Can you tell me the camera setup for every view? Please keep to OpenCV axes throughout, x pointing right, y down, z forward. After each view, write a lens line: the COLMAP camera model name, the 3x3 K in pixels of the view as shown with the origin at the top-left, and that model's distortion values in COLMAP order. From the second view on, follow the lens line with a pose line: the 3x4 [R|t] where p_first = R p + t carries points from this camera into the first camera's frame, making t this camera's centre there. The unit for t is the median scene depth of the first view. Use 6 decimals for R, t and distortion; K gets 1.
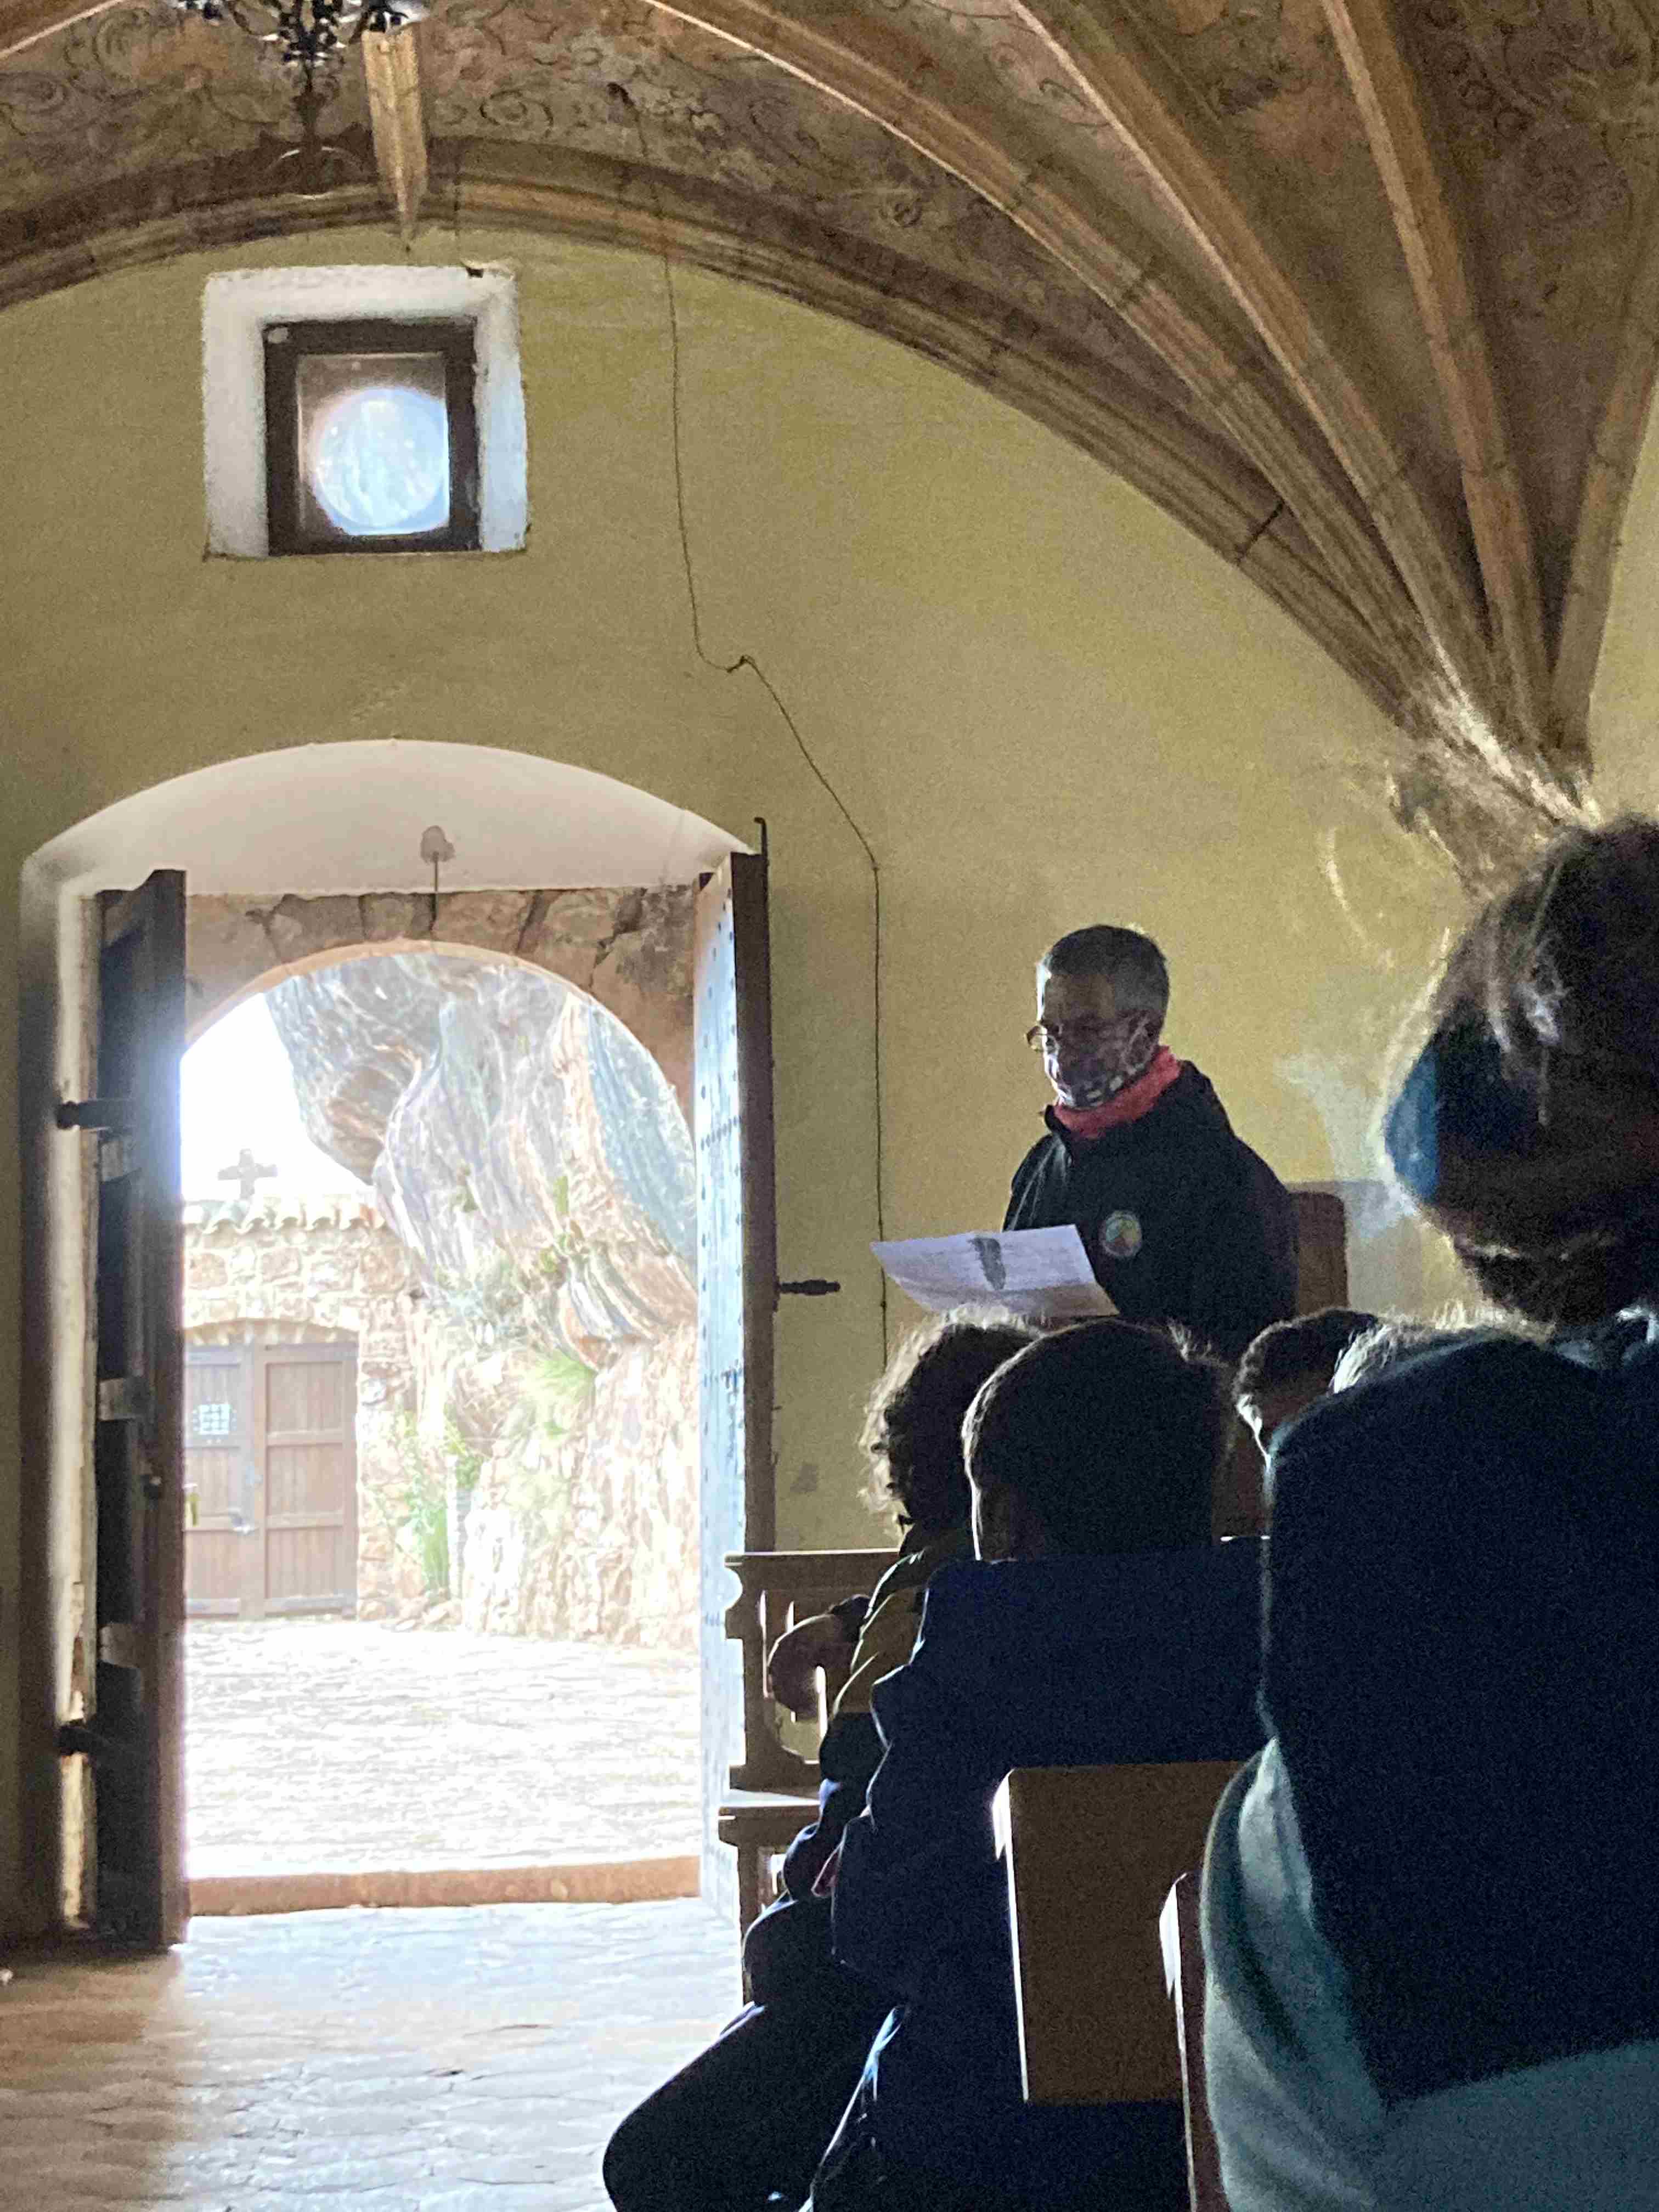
lens RADIAL K [[3867.2, 0, 832.9], [0, 3867.2, 1112.3], [0, 0, 1]] dist [0.228903, 0.000000]
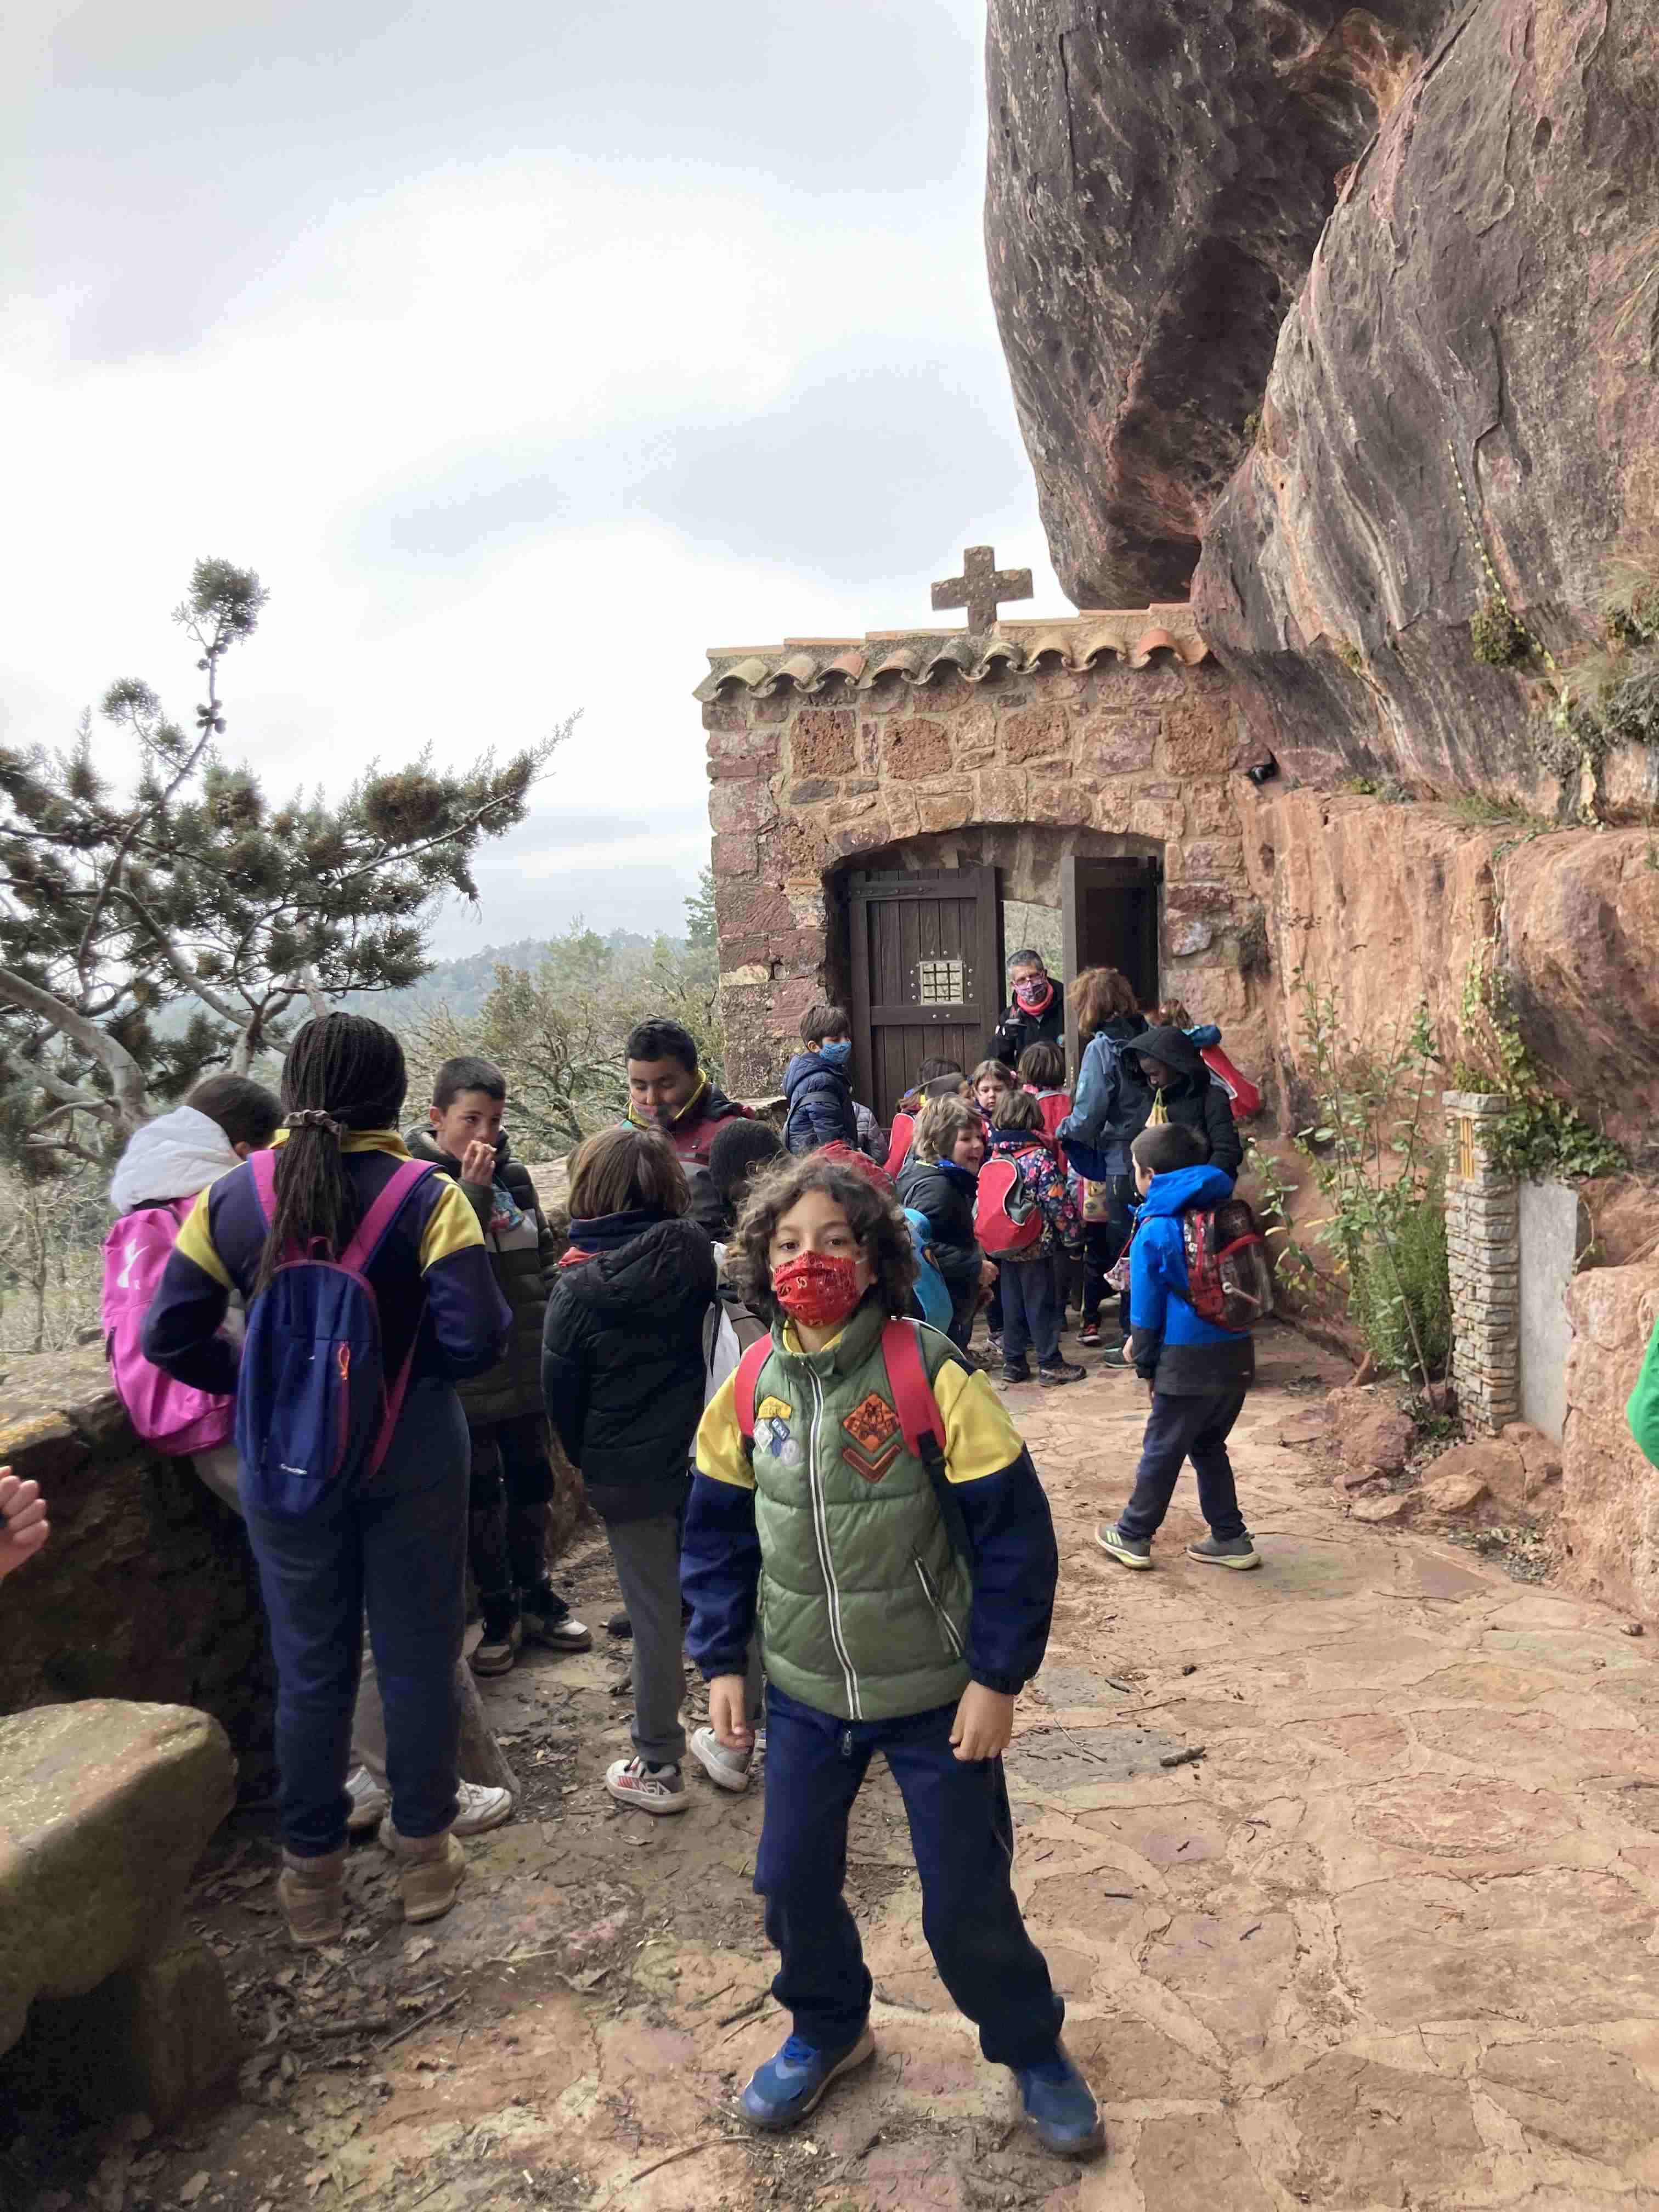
lens RADIAL K [[1749.7, 0, 831.0], [0, 1749.7, 1112.3], [0, 0, 1]] dist [-0.014430, -0.003397]
pose [[0.970091, 0.005032, -0.242688, -0.106058], [0.037685, 0.984541, 0.171051, 0.049700], [0.239797, -0.175081, 0.954905, 0.716180]]
